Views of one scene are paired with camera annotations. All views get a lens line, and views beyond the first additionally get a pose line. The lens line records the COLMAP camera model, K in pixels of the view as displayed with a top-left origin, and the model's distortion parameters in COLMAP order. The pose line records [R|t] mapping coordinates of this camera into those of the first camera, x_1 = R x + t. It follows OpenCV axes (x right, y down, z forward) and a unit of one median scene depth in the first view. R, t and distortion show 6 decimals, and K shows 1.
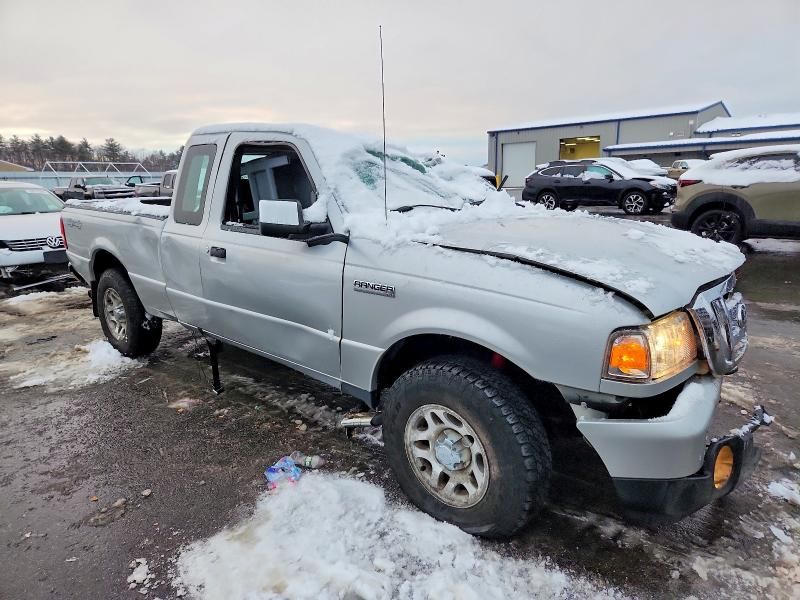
lens RADIAL K [[581.2, 0, 393.1], [0, 581.2, 299.1], [0, 0, 1]] dist [0.013560, -0.004388]
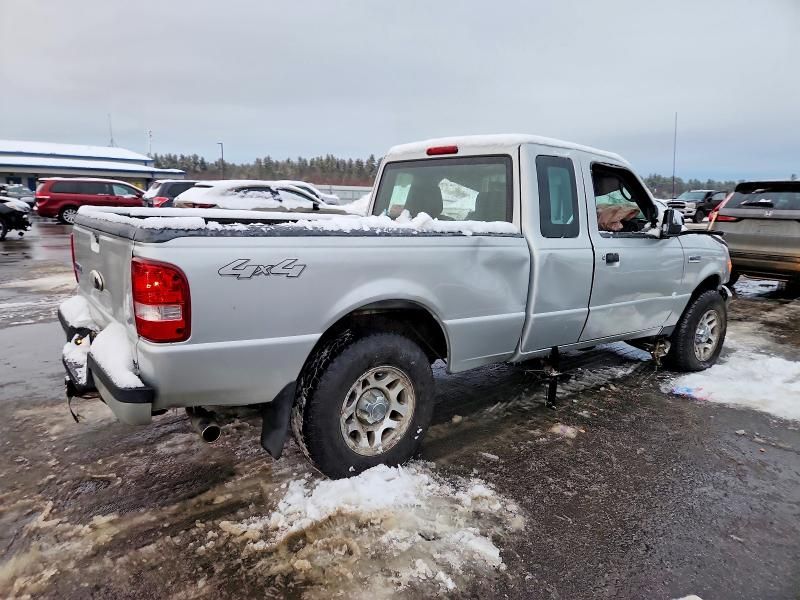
lens RADIAL K [[581.2, 0, 393.1], [0, 581.2, 299.1], [0, 0, 1]] dist [0.013560, -0.004388]
pose [[0.113041, -0.128876, 0.985197, -1.212563], [0.175259, 0.978592, 0.107903, -0.164078], [-0.978011, 0.160467, 0.133208, 1.058003]]
